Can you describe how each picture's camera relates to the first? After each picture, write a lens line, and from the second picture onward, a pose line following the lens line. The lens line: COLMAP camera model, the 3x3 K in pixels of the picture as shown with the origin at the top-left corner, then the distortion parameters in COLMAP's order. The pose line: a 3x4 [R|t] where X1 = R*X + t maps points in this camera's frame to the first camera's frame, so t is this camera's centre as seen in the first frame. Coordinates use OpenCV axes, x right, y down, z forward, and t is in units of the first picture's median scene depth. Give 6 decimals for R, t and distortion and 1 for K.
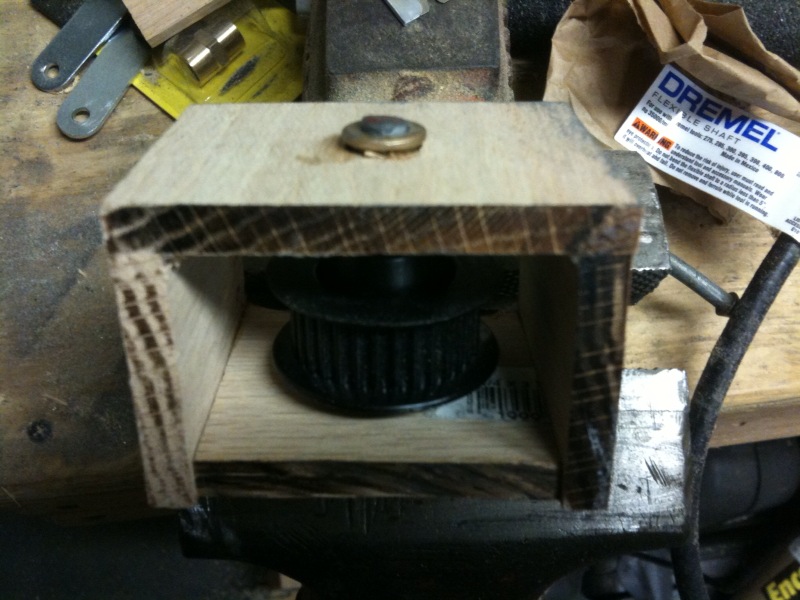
lens RADIAL K [[741.0, 0, 398.2], [0, 741.0, 300.3], [0, 0, 1]] dist [0.015554, 0.000000]
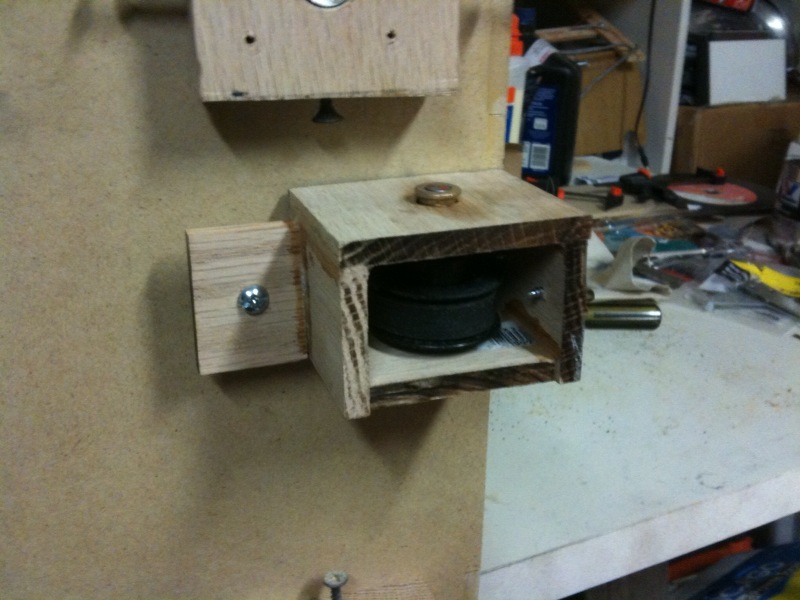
lens RADIAL K [[741.0, 0, 400.7], [0, 741.0, 299.4], [0, 0, 1]] dist [0.015554, 0.000000]
pose [[0.949667, -0.126906, 0.286404, -0.769821], [0.137969, 0.990260, -0.018697, 0.065679], [-0.281242, 0.057270, 0.957926, -0.778435]]
